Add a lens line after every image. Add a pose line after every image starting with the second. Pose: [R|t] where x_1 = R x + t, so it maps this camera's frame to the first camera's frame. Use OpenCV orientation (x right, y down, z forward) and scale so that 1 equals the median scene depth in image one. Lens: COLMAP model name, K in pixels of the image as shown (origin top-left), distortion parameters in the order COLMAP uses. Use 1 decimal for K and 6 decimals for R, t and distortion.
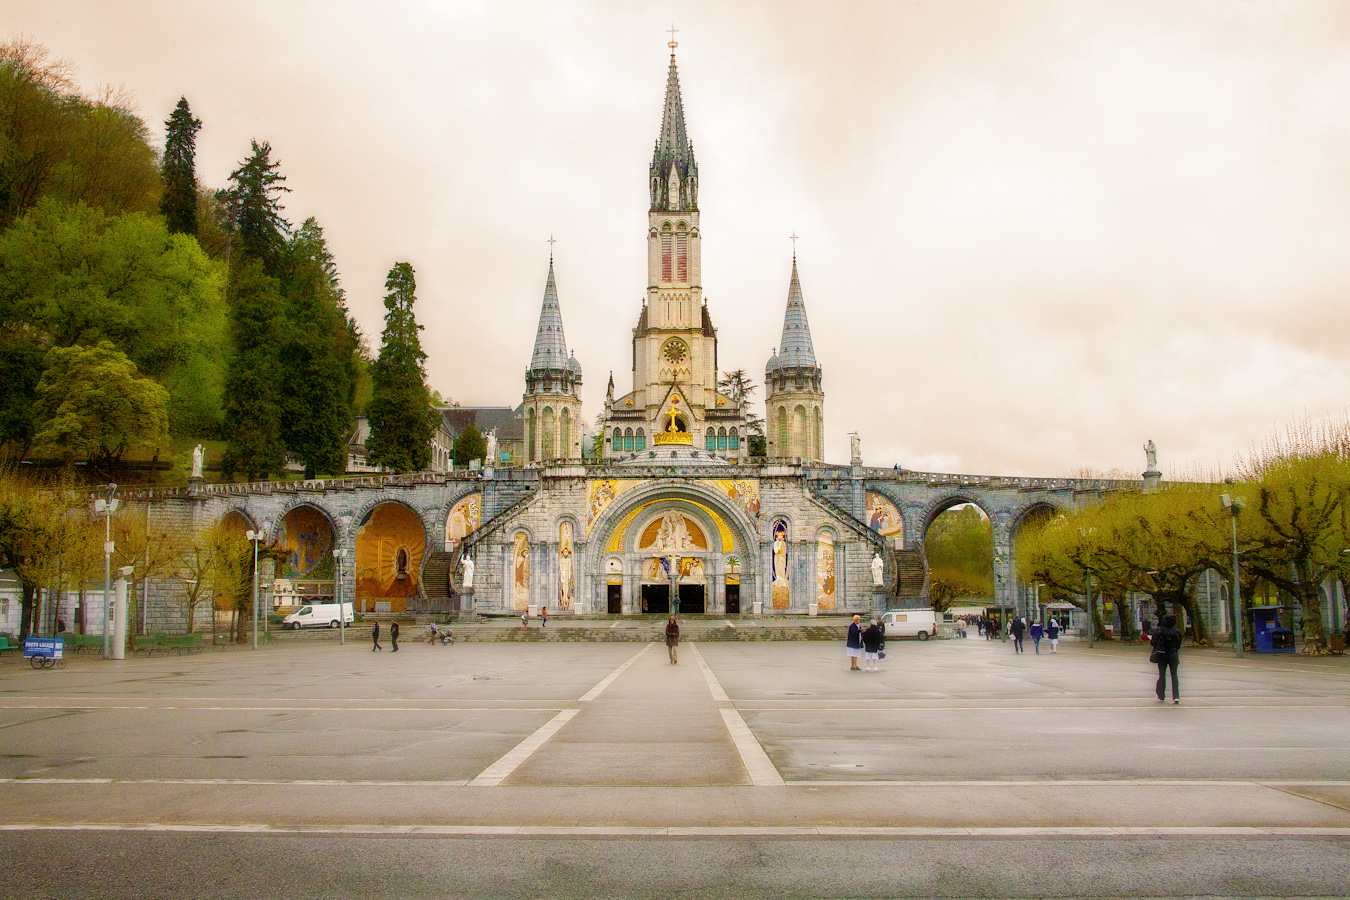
lens RADIAL K [[1217.2, 0, 675.0], [0, 1217.2, 450.0], [0, 0, 1]] dist [-0.173618, 0.000810]
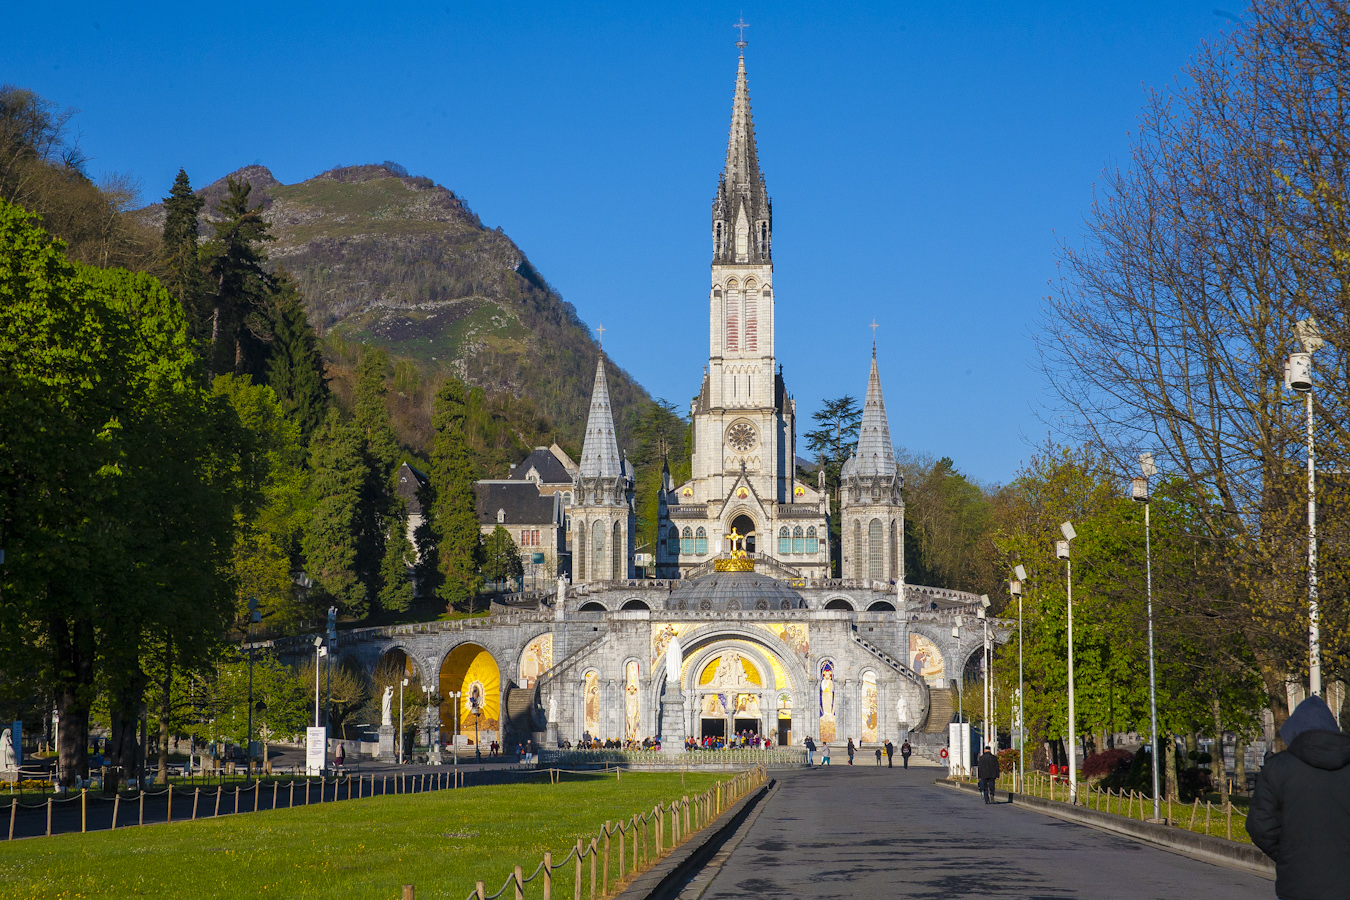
lens RADIAL K [[3077.1, 0, 675.0], [0, 3077.1, 450.0], [0, 0, 1]] dist [0.084006, 0.064323]
pose [[0.999240, 0.001297, -0.038958, 0.056271], [0.000037, 0.999414, 0.034225, -0.223187], [0.038980, -0.034201, 0.998655, -1.741145]]
